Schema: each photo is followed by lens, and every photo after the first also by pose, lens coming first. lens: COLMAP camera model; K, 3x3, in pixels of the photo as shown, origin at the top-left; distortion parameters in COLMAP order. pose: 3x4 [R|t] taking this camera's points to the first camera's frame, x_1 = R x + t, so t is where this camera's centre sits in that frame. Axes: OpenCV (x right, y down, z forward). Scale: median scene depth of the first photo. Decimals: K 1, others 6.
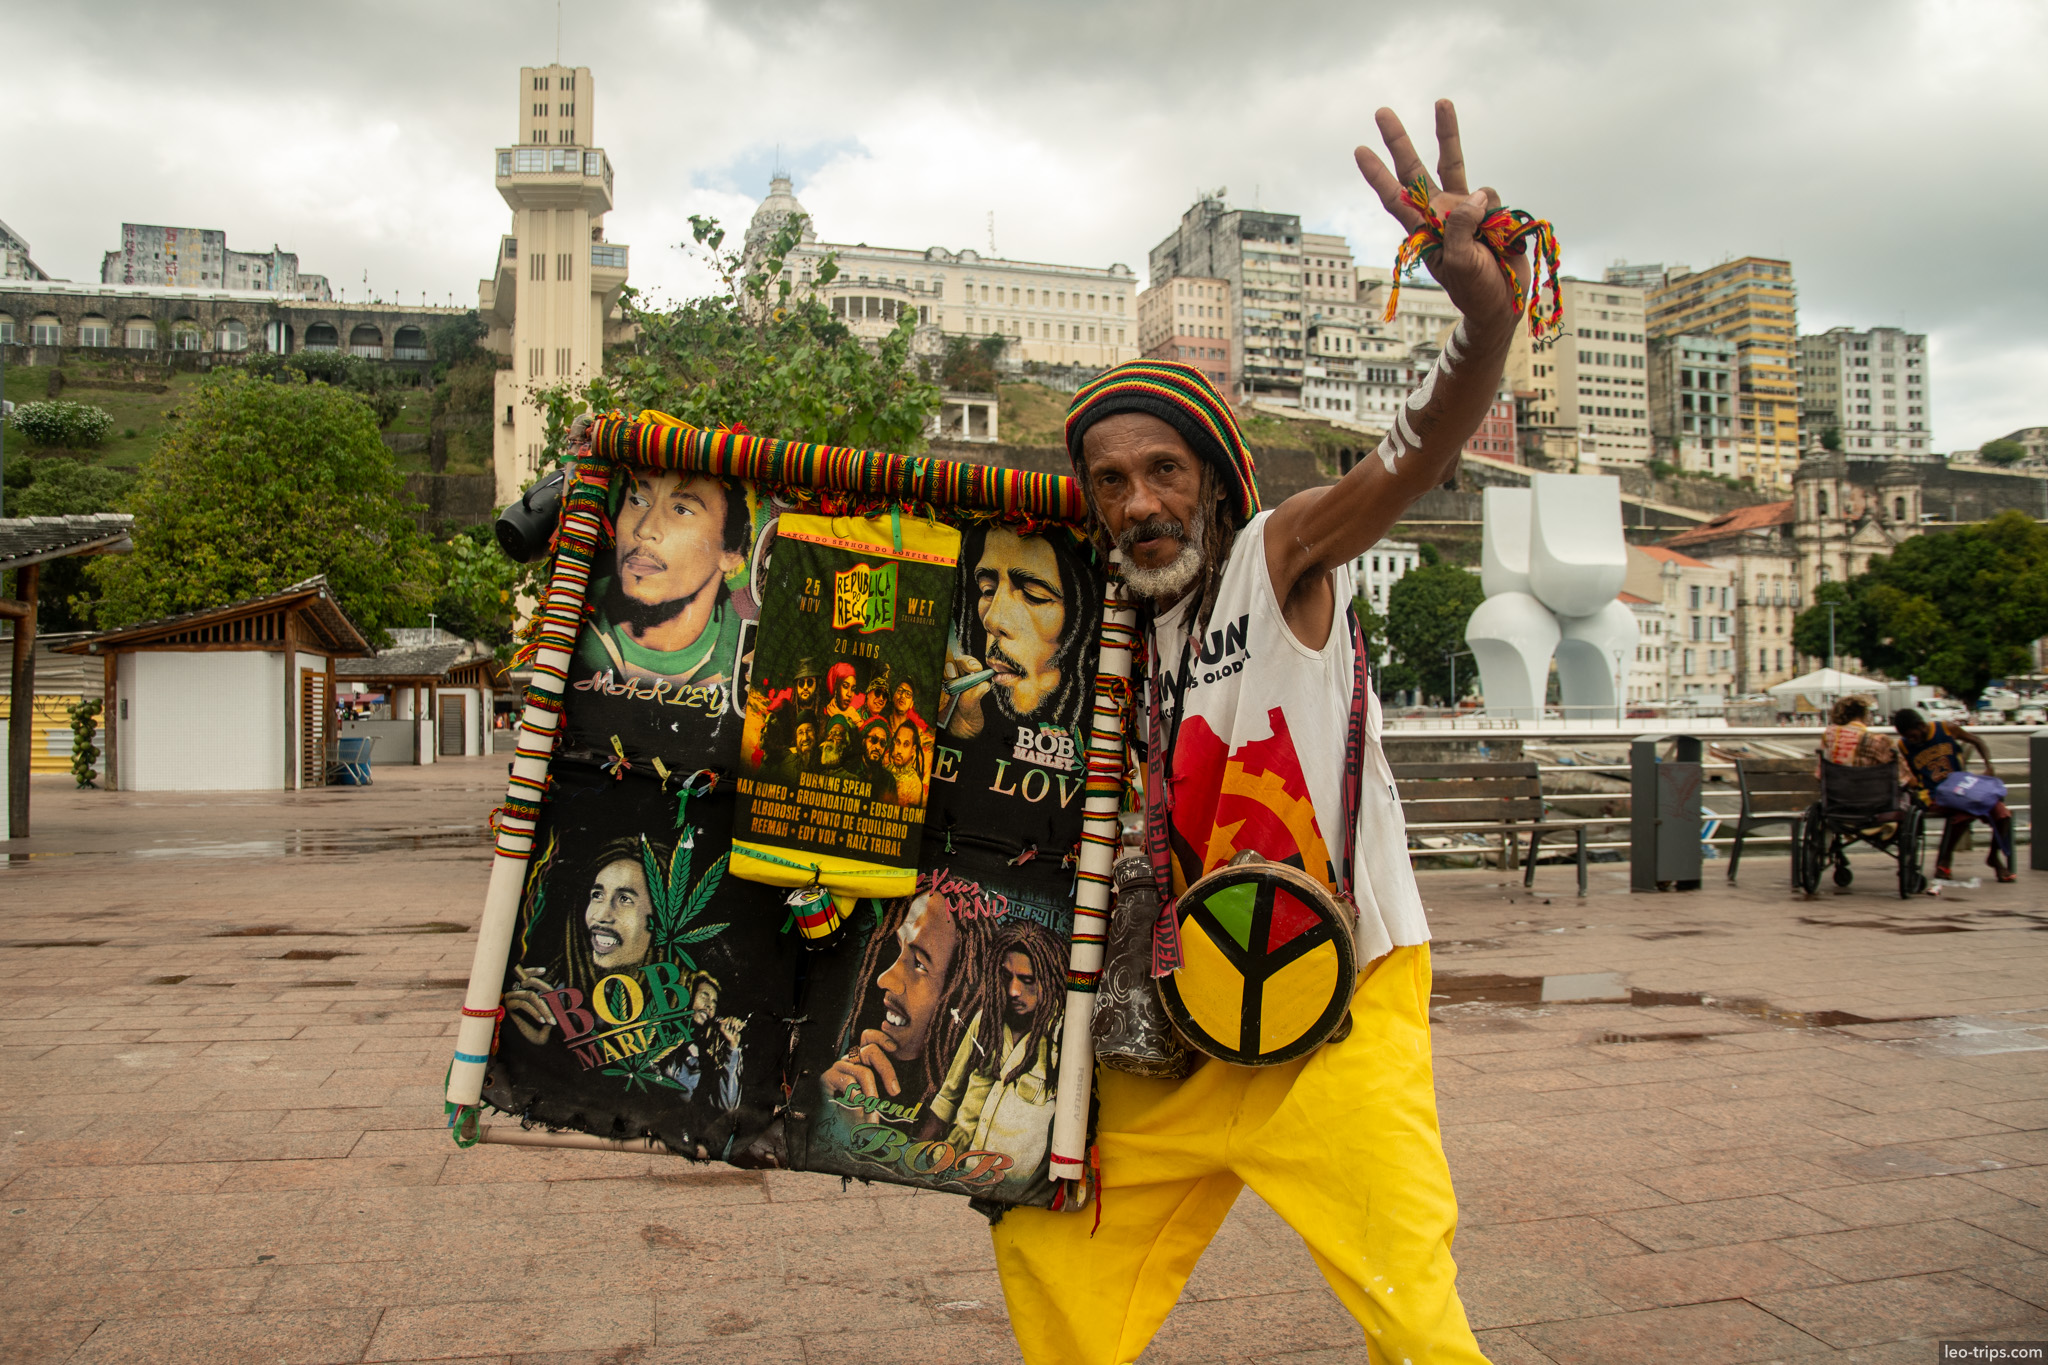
lens RADIAL K [[1477.2, 0, 1026.7], [0, 1477.2, 671.2], [0, 0, 1]] dist [-0.081227, 0.024126]
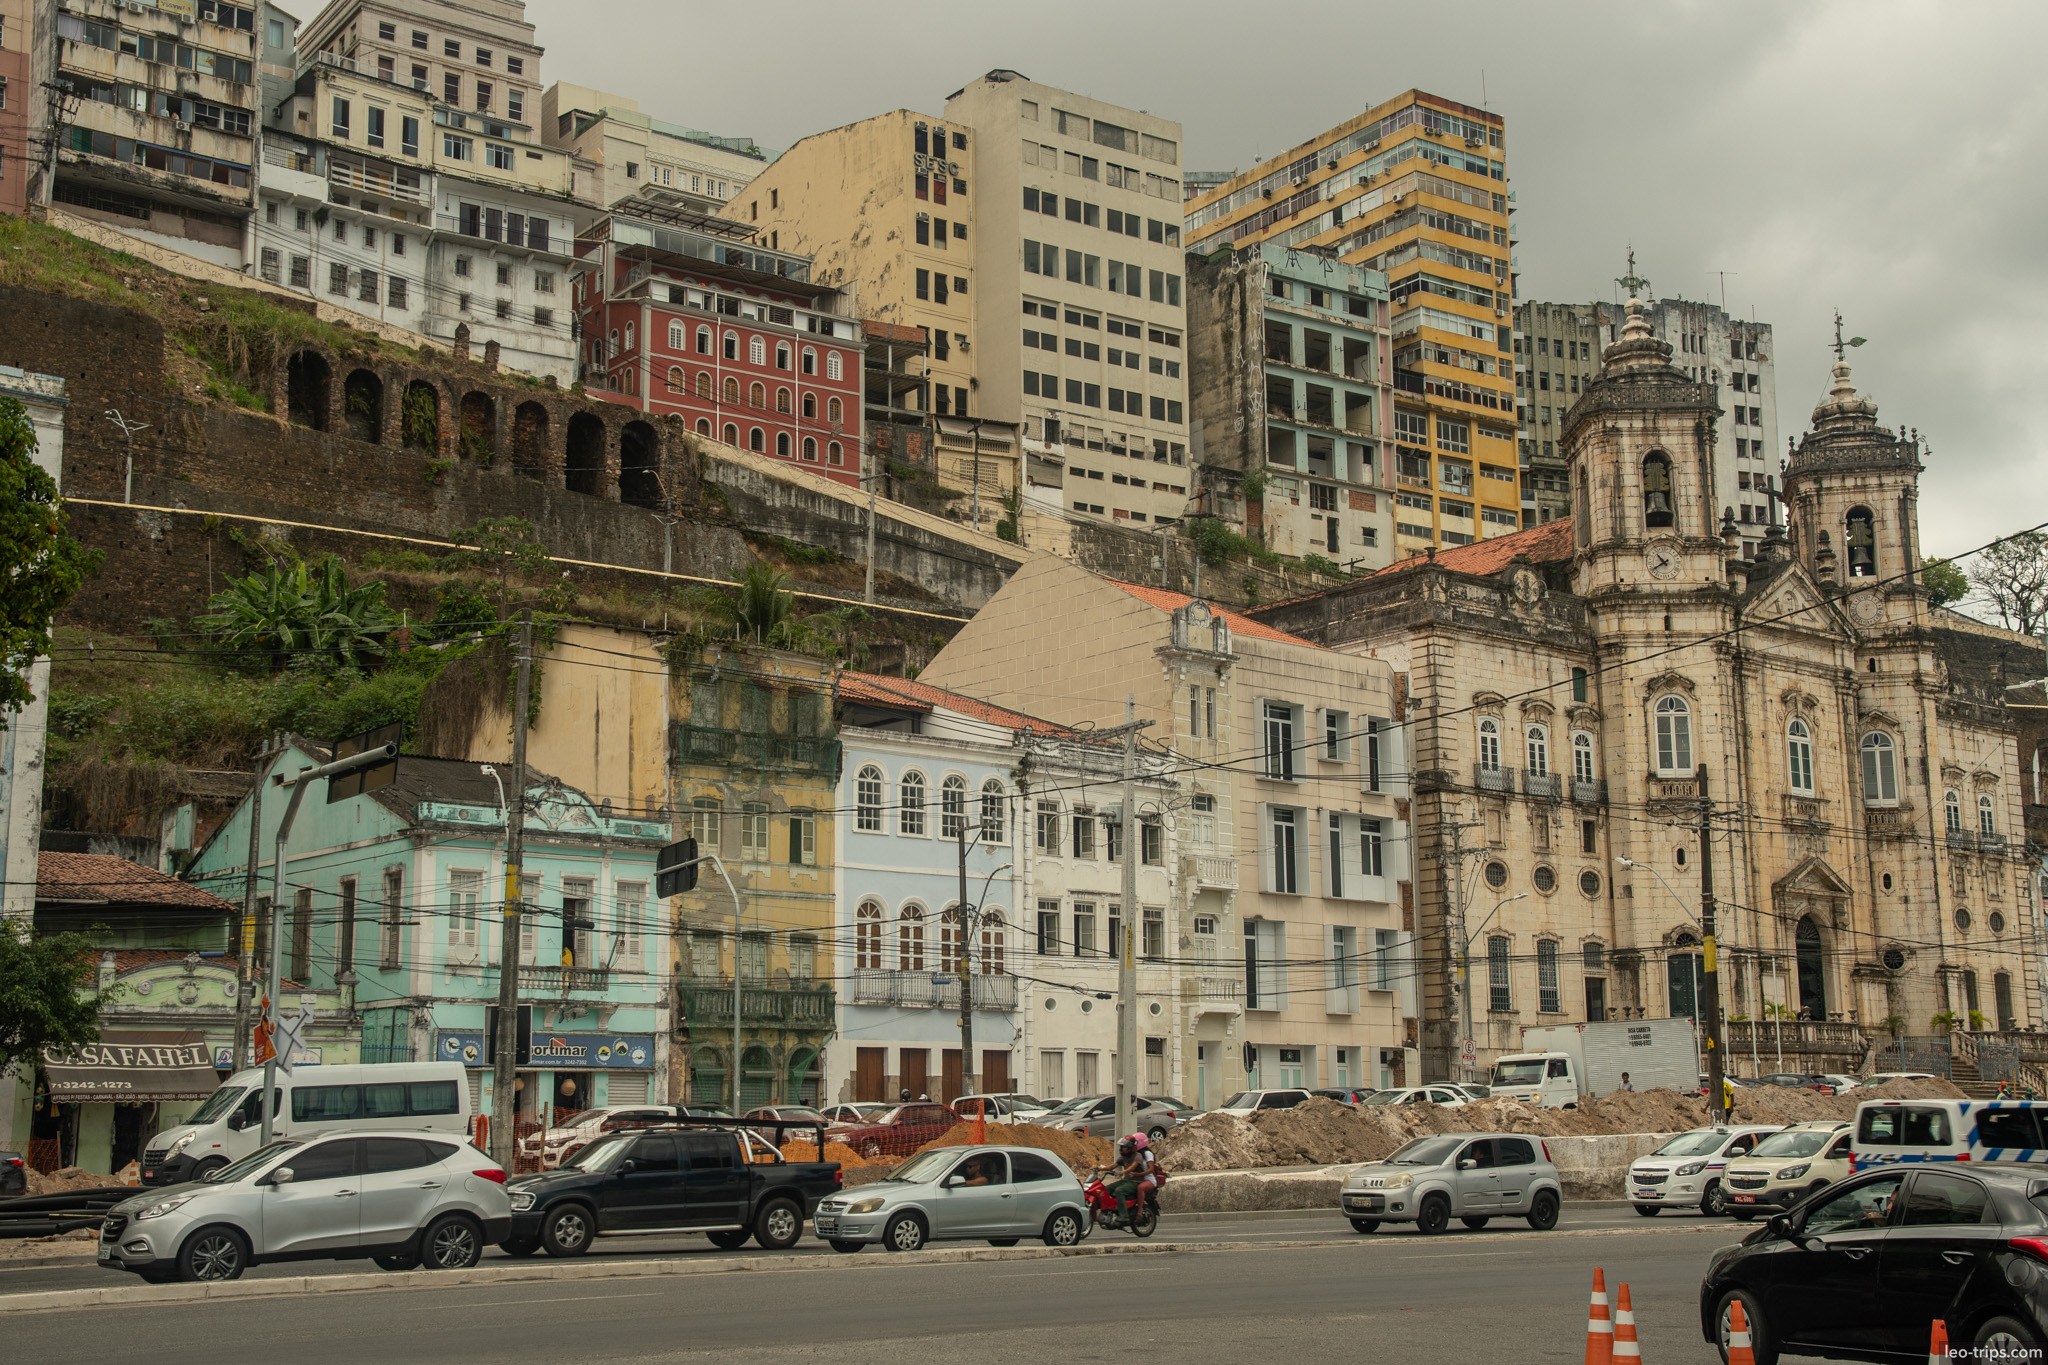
lens RADIAL K [[2393.8, 0, 1029.4], [0, 2393.8, 703.6], [0, 0, 1]] dist [0.114214, 0.000000]
pose [[0.951229, 0.050237, 0.304369, 0.190949], [-0.003389, 0.988293, -0.152528, 0.010049], [-0.308468, 0.144057, 0.940263, 0.405439]]
